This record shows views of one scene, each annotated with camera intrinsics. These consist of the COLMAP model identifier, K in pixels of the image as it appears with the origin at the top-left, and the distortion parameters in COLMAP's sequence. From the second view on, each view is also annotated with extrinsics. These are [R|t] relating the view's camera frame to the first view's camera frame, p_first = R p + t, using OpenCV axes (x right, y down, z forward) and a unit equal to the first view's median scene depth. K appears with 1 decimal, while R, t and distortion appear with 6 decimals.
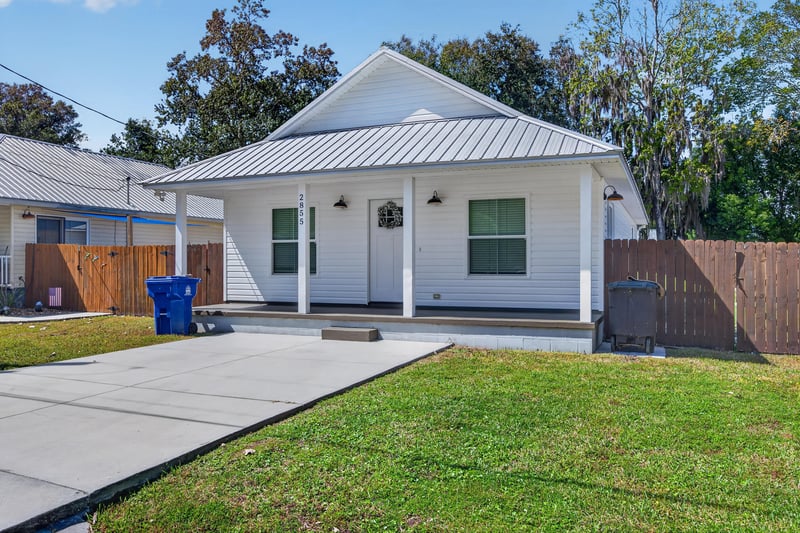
lens RADIAL K [[601.3, 0, 403.7], [0, 601.3, 263.6], [0, 0, 1]] dist [-0.020249, 0.012805]
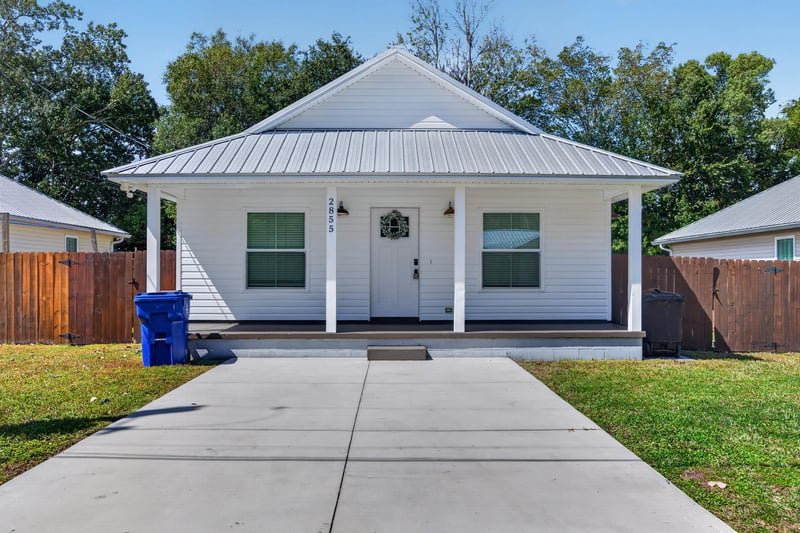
lens RADIAL K [[614.0, 0, 397.4], [0, 614.0, 268.1], [0, 0, 1]] dist [-0.012962, -0.006320]
pose [[0.917058, 0.008264, 0.398669, -0.397164], [-0.002106, 0.999872, -0.015883, 0.001971], [-0.398749, 0.013726, 0.916957, 0.118809]]
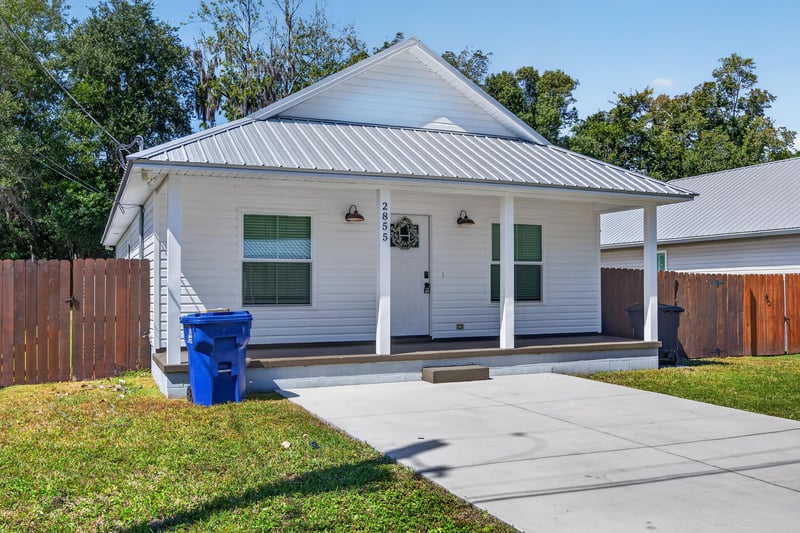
lens RADIAL K [[704.3, 0, 396.2], [0, 704.3, 269.3], [0, 0, 1]] dist [-0.008130, 0.004397]
pose [[0.696065, 0.019522, 0.717714, -0.736780], [0.005077, 0.999471, -0.032109, 0.001590], [-0.717961, 0.025994, 0.695598, 0.316545]]
